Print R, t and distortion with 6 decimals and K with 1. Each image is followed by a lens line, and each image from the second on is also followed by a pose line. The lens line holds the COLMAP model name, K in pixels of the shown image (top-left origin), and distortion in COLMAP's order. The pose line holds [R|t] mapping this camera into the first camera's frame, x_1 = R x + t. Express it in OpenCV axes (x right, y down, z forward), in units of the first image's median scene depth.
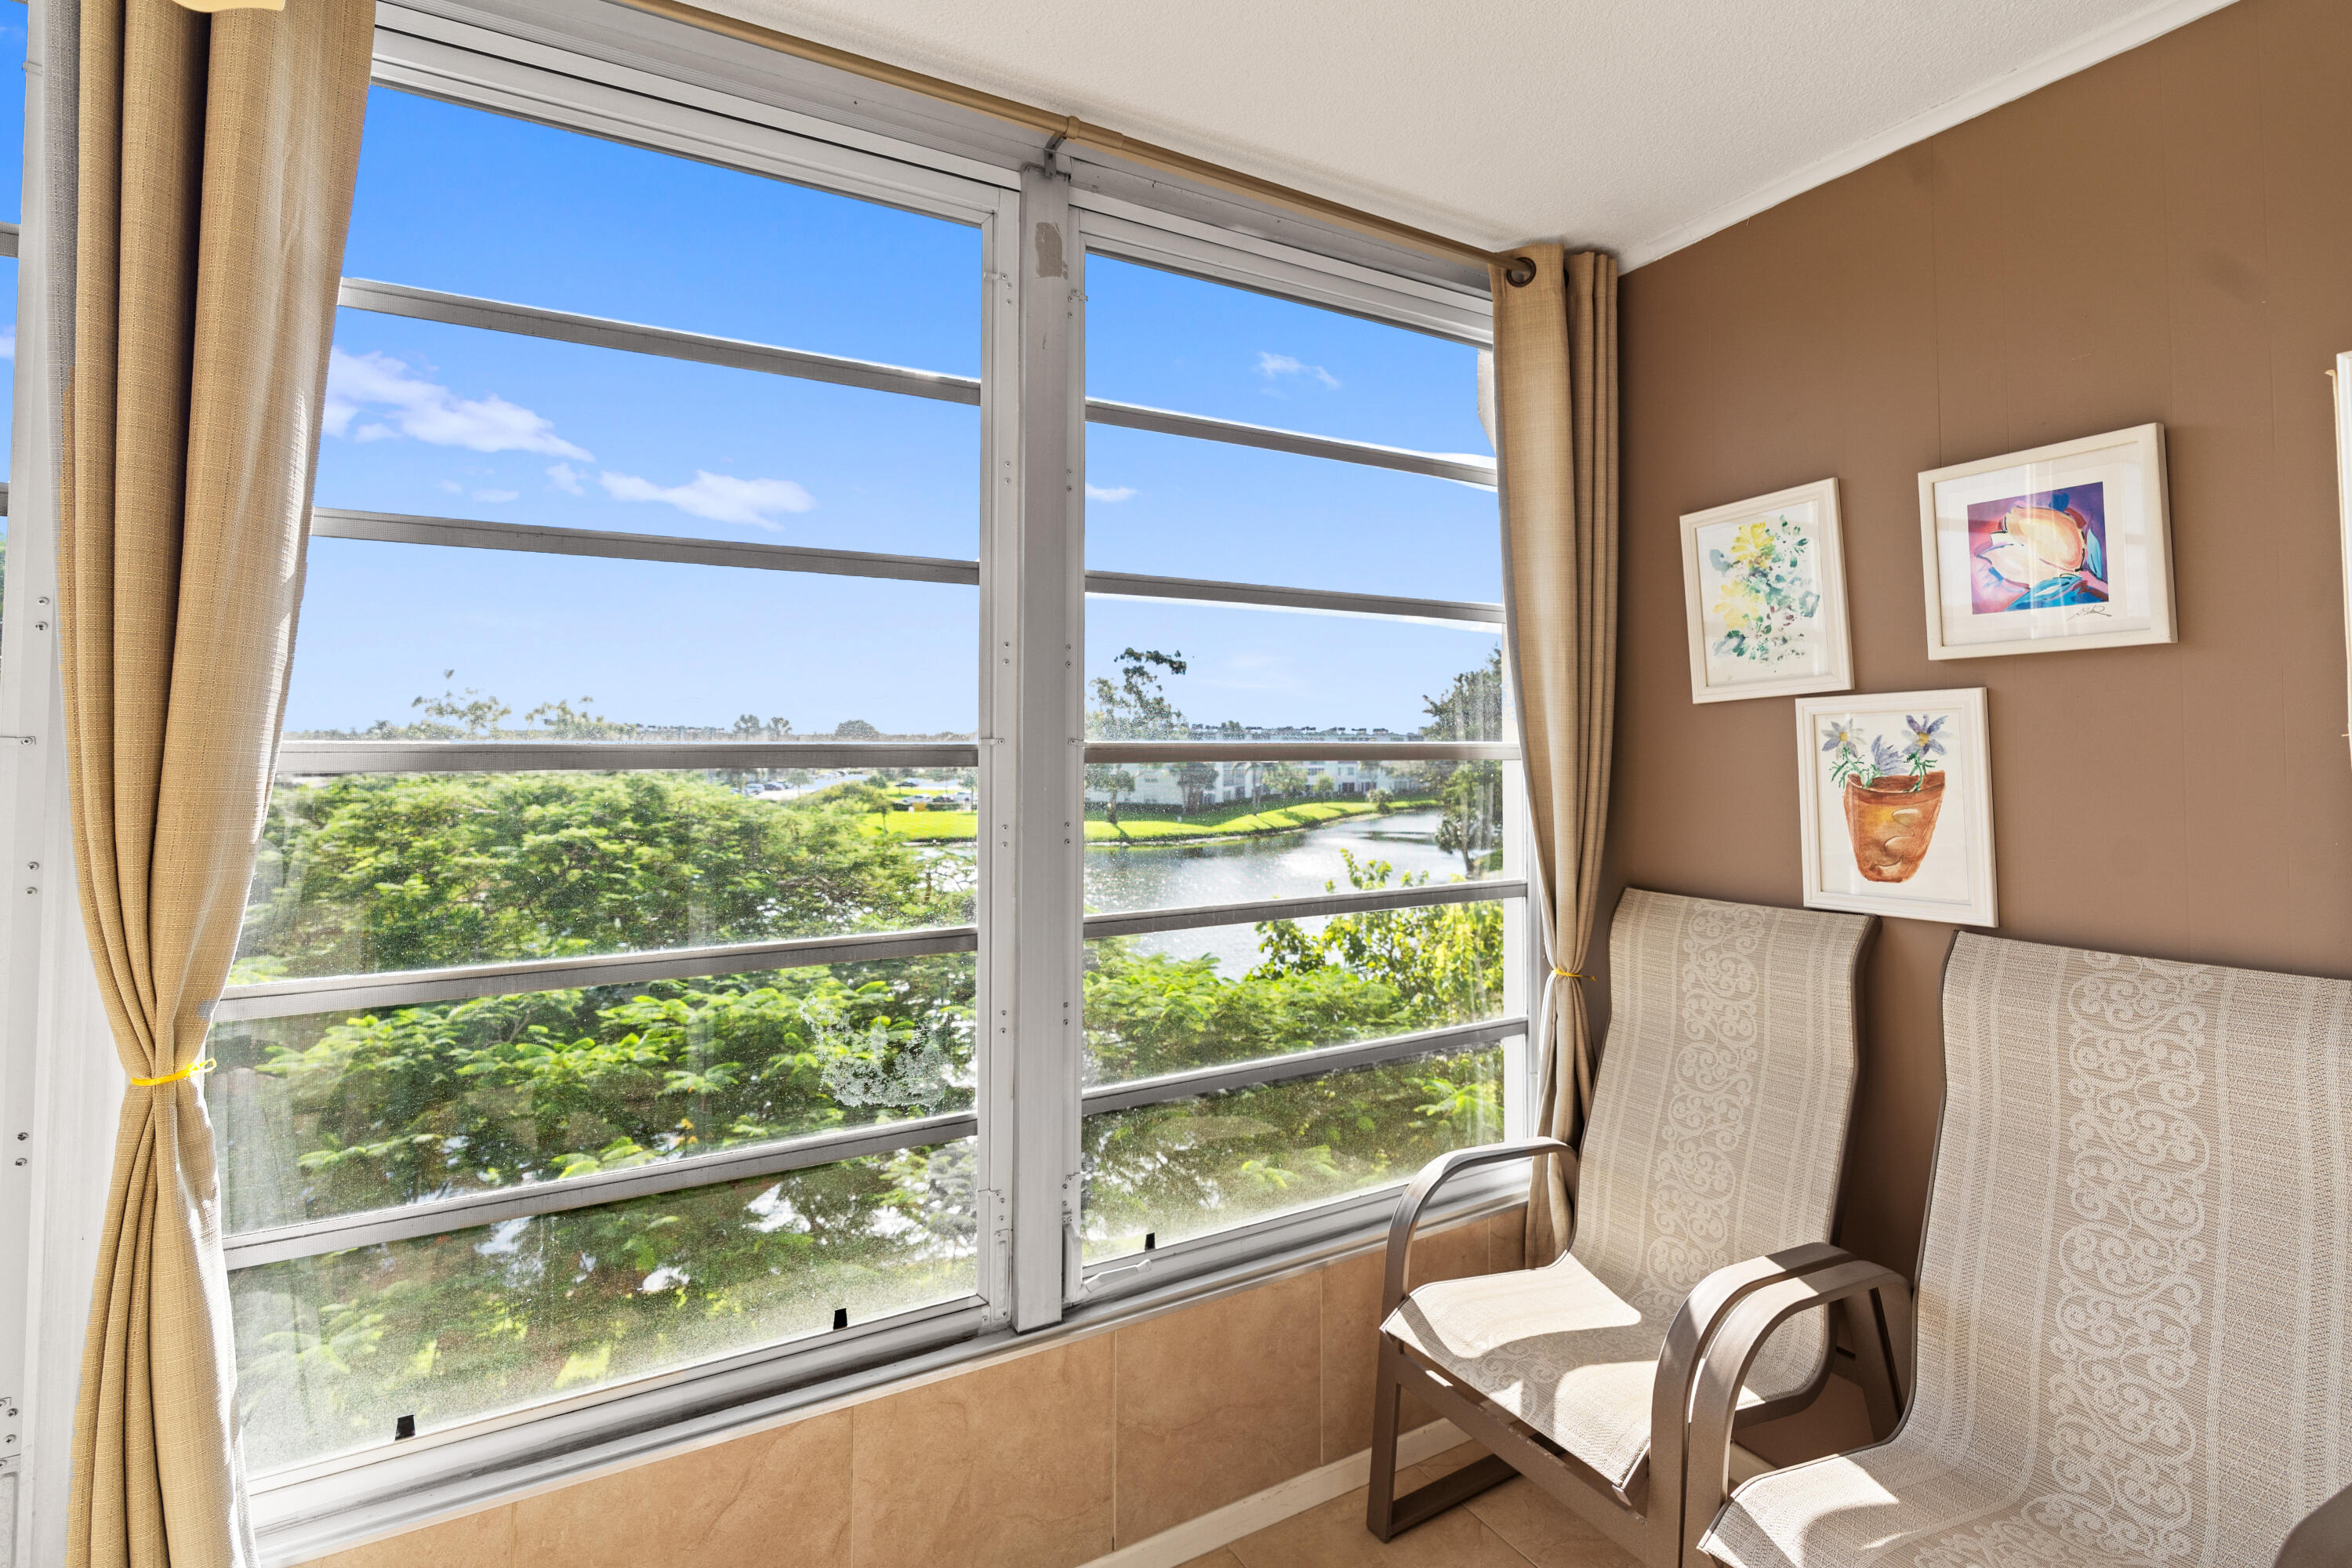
lens RADIAL K [[1080.0, 0, 1202.2], [0, 1080.0, 726.8], [0, 0, 1]] dist [-0.008367, 0.004045]
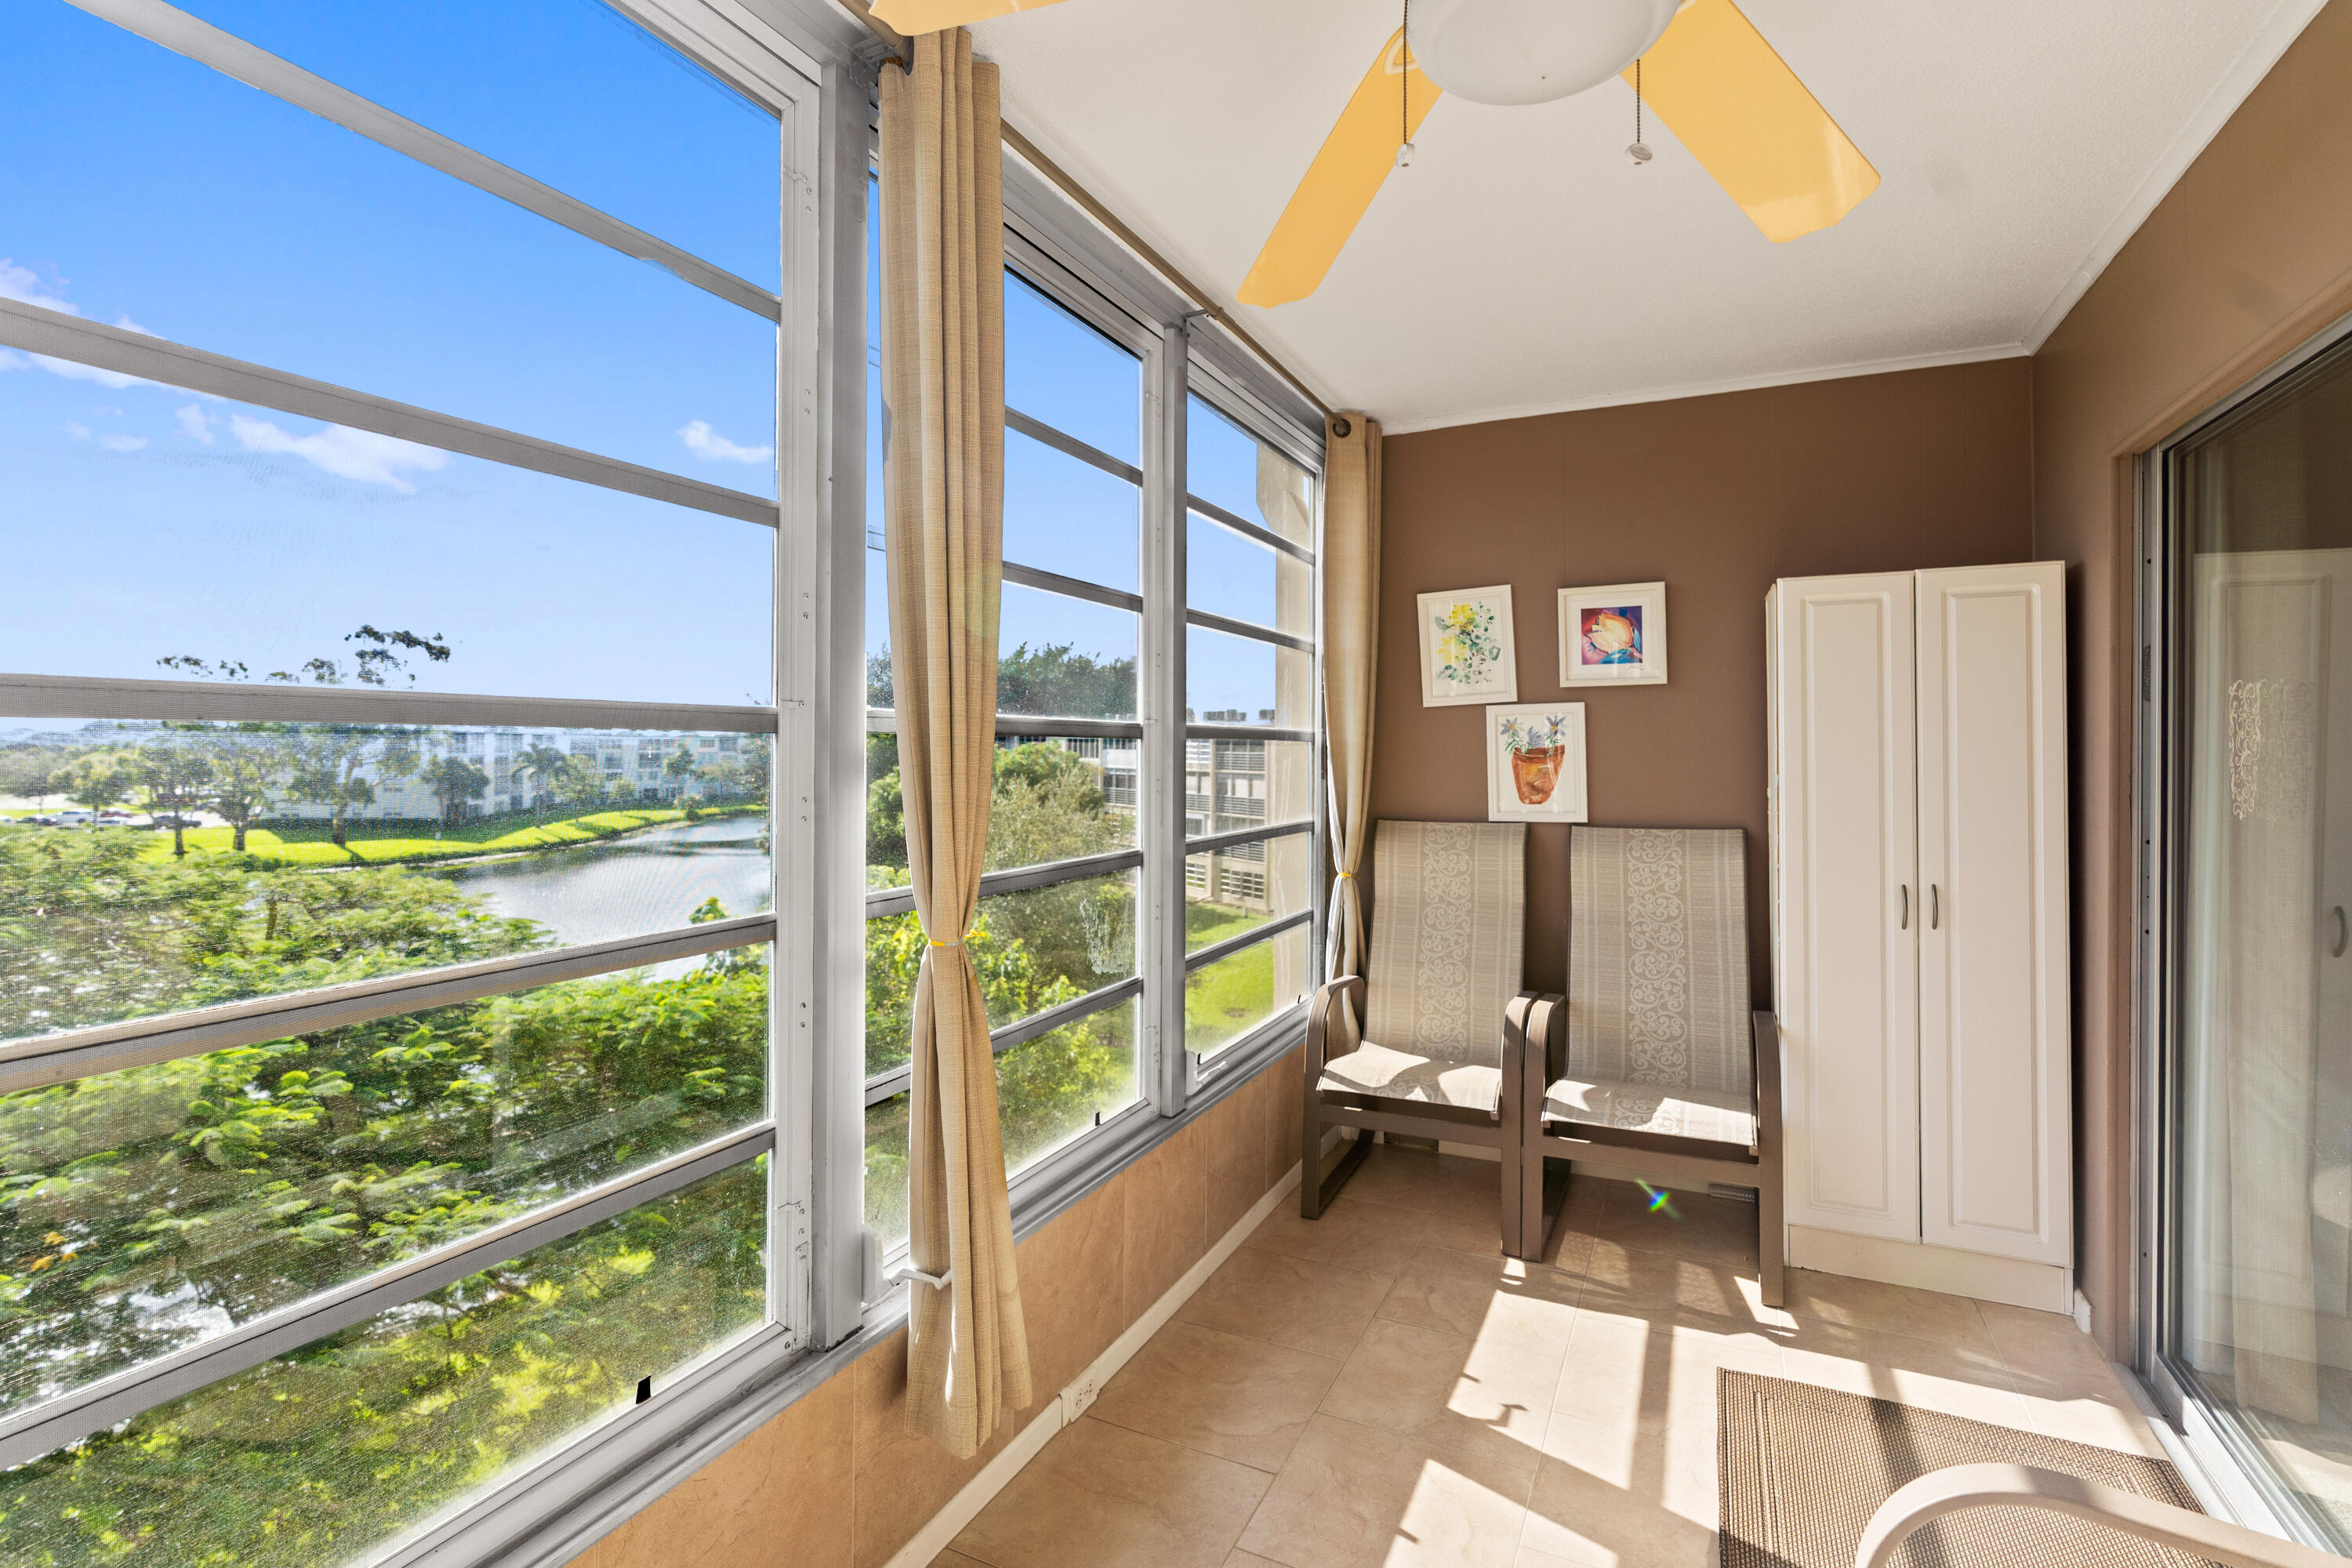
lens RADIAL K [[1080.0, 0, 1177.8], [0, 1080.0, 766.3], [0, 0, 1]] dist [-0.008367, 0.004045]
pose [[0.831052, -0.007495, 0.556144, -0.921075], [-0.011621, 0.999457, 0.030835, 0.026731], [-0.556073, -0.032088, 0.830514, -0.216619]]
